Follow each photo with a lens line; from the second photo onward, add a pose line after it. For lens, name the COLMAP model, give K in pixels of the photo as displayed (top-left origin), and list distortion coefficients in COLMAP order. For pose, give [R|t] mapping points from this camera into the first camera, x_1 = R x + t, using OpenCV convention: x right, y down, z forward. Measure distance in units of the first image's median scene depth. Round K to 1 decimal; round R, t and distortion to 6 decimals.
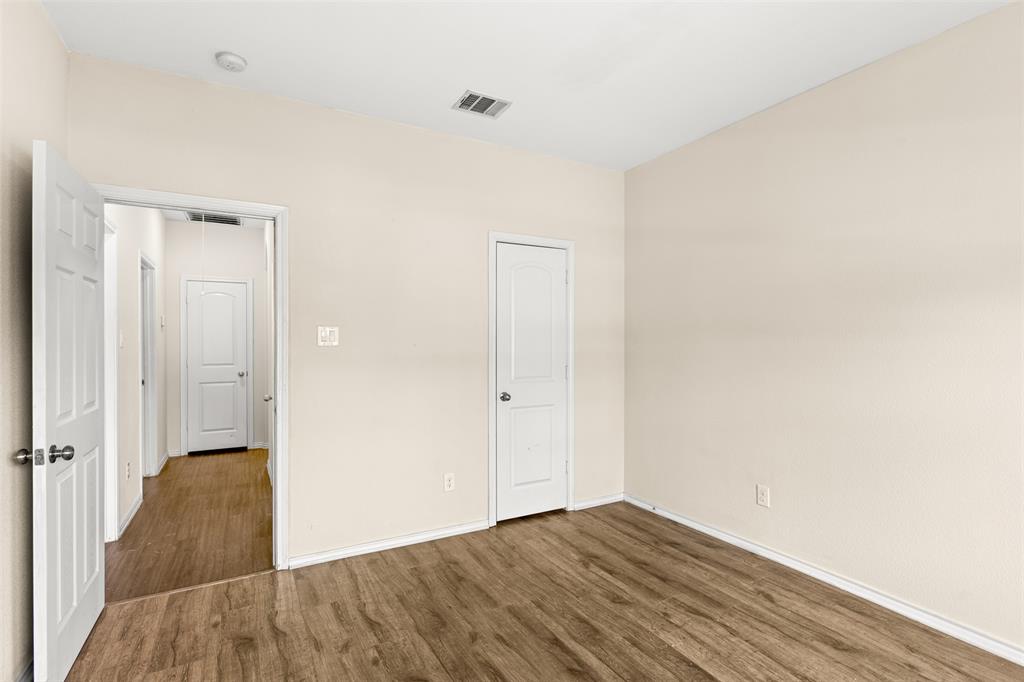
lens RADIAL K [[480.1, 0, 508.3], [0, 480.1, 332.1], [0, 0, 1]] dist [-0.001545, -0.002144]
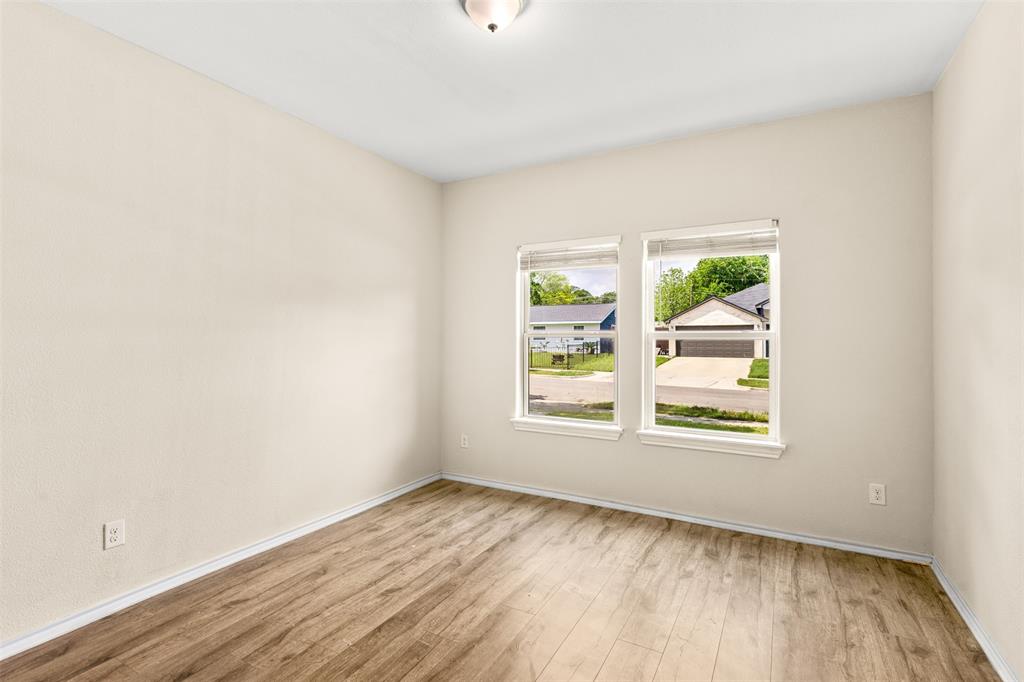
lens RADIAL K [[480.1, 0, 517.1], [0, 480.1, 336.2], [0, 0, 1]] dist [-0.001545, -0.002144]
pose [[-0.535447, 0.001025, 0.844568, -0.579712], [-0.014946, 0.999831, -0.010689, 0.028013], [-0.844436, -0.018347, -0.535342, 1.088496]]
